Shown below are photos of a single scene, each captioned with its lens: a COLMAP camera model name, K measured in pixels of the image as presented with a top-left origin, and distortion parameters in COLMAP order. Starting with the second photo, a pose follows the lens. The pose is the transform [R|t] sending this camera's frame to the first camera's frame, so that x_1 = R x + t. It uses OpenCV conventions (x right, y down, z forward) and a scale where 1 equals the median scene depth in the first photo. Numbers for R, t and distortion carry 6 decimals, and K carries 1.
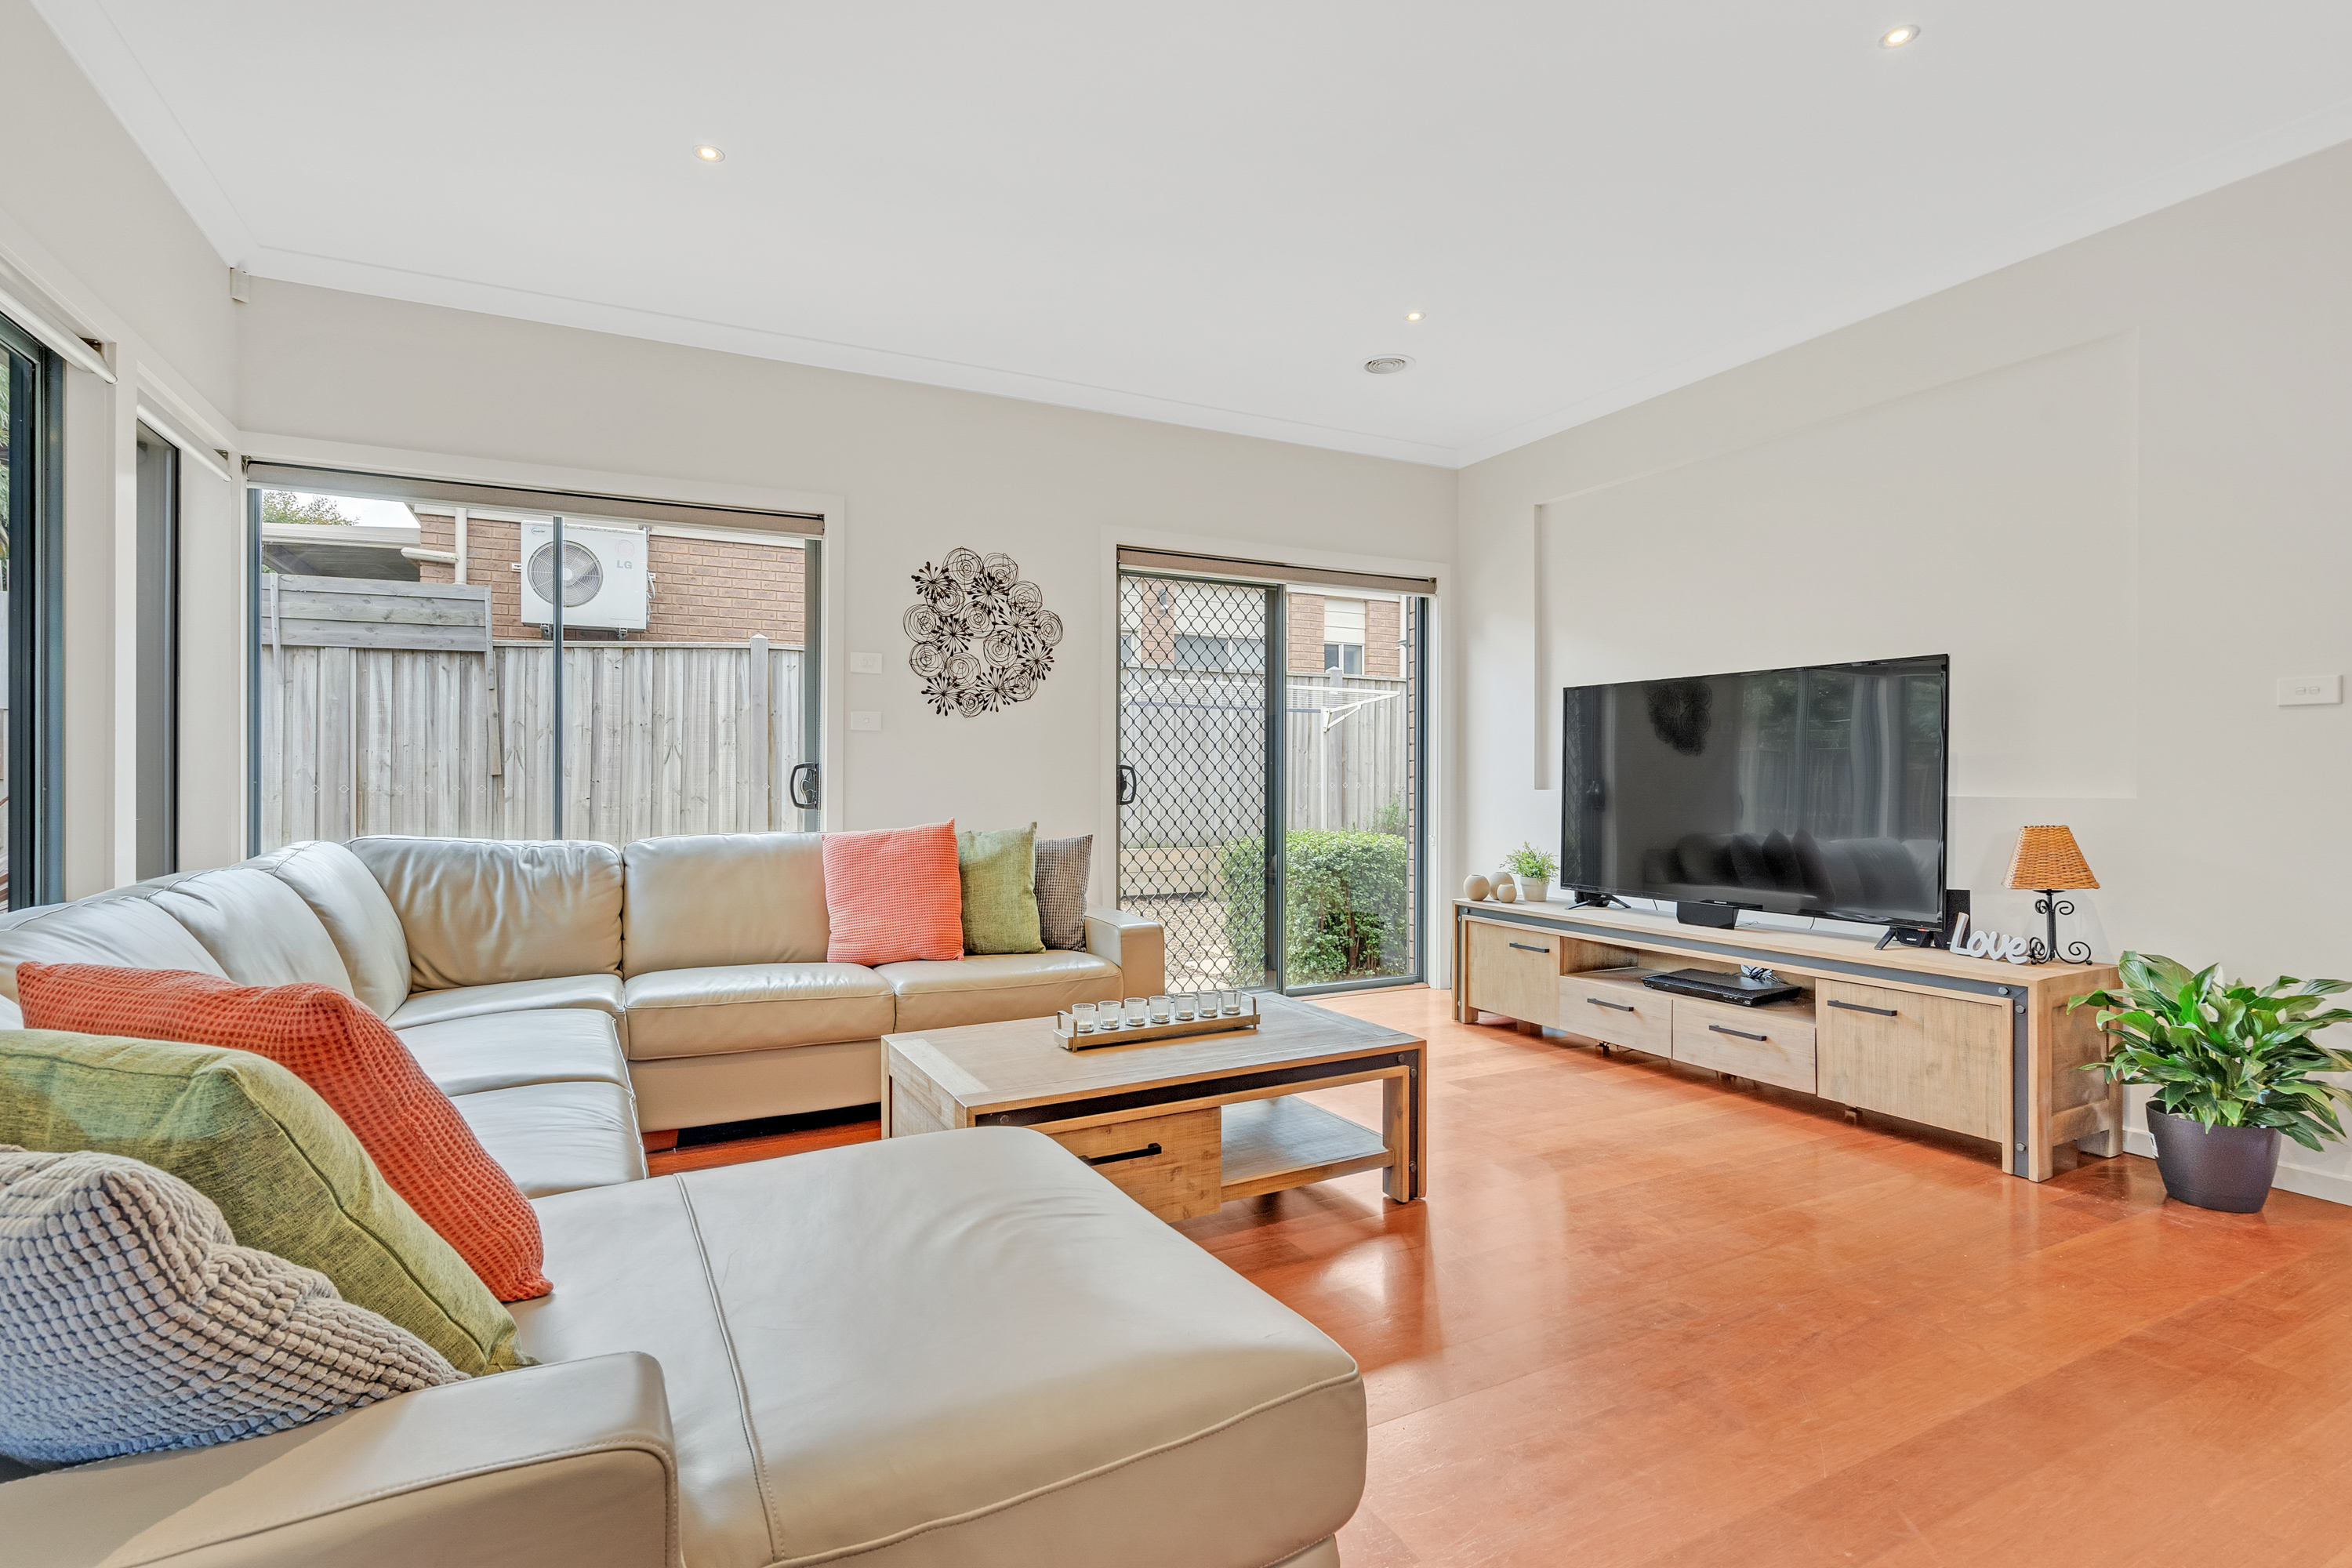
lens RADIAL K [[1086.8, 0, 1171.1], [0, 1086.8, 777.7], [0, 0, 1]] dist [-0.001052, 0.000157]
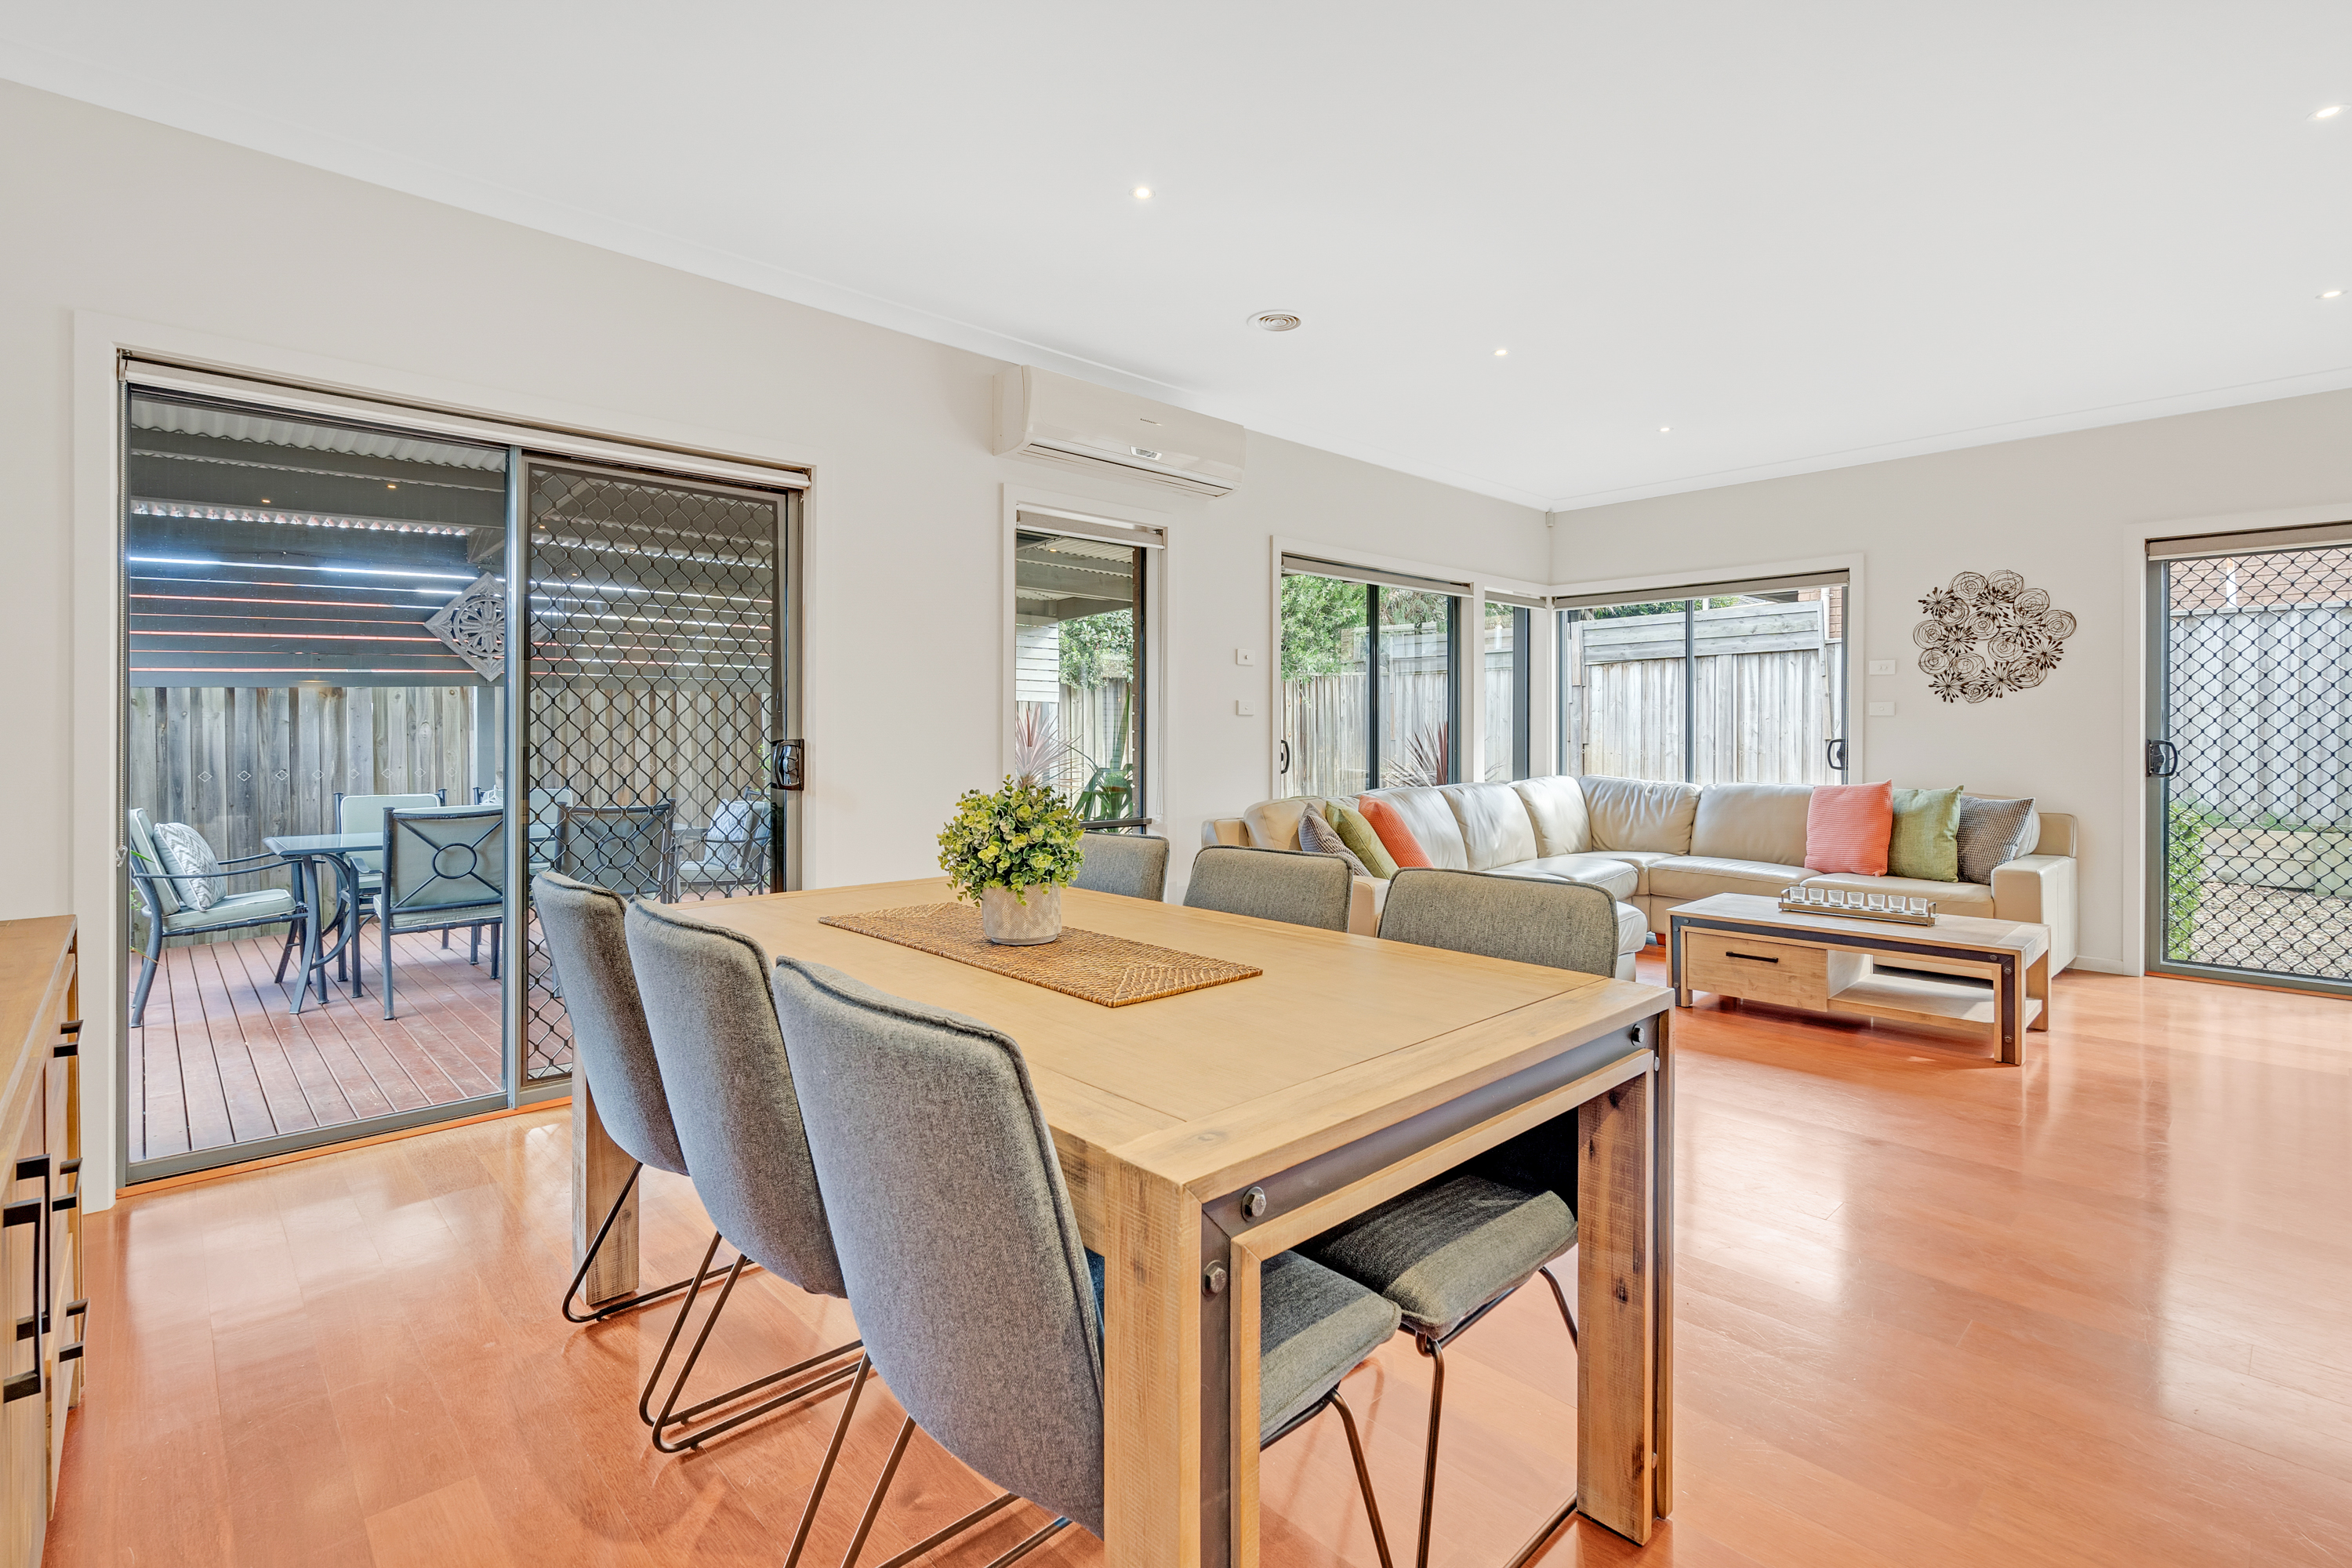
lens RADIAL K [[1086.8, 0, 1153.5], [0, 1086.8, 733.5], [0, 0, 1]] dist [-0.001052, 0.000157]
pose [[0.258280, 0.003209, -0.966065, 0.797618], [-0.000827, 0.999995, 0.003100, -0.022993], [0.966070, -0.000002, 0.258281, -0.260976]]
